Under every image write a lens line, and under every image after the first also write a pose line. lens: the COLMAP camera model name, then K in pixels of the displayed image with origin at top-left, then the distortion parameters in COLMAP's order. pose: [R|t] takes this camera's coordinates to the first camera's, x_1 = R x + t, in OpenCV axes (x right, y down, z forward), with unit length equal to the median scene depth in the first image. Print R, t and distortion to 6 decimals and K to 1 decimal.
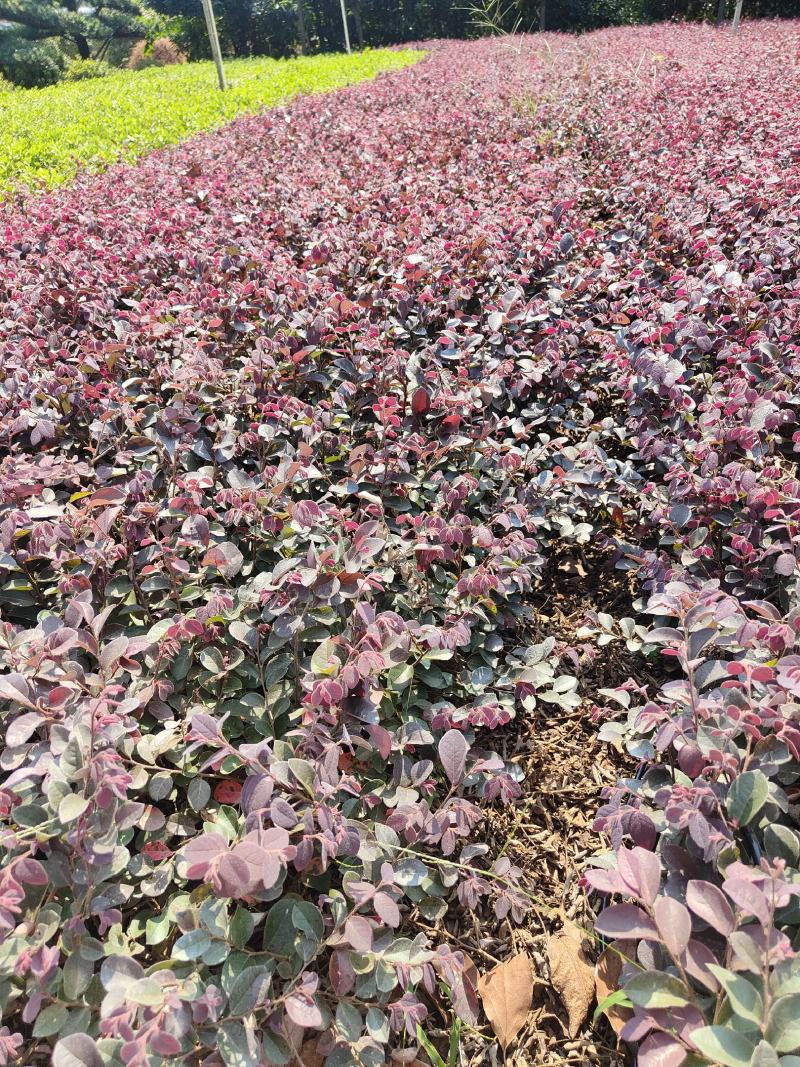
lens RADIAL K [[747.0, 0, 398.7], [0, 747.0, 530.1], [0, 0, 1]] dist [0.020552, -0.011105]
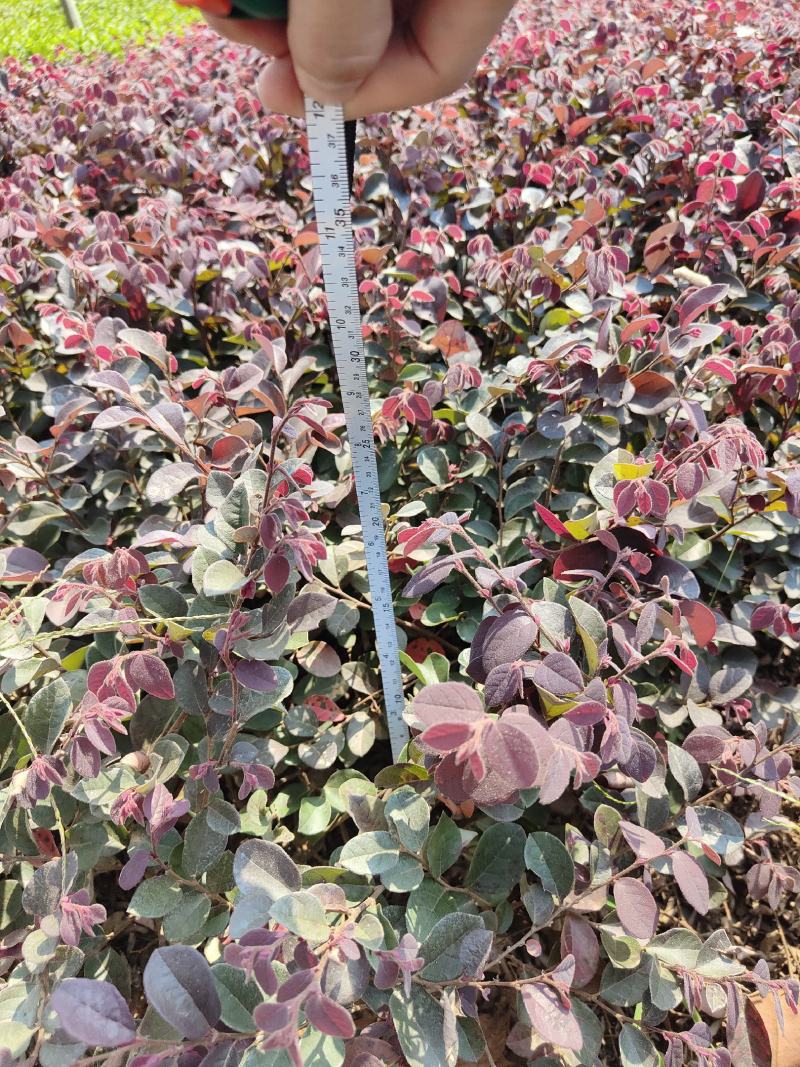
lens RADIAL K [[747.0, 0, 398.7], [0, 747.0, 530.1], [0, 0, 1]] dist [0.020552, -0.011105]
pose [[0.966199, 0.177017, -0.187414, -0.155460], [-0.162457, 0.982556, 0.090509, 0.194327], [0.200166, -0.057002, 0.978102, 0.349673]]
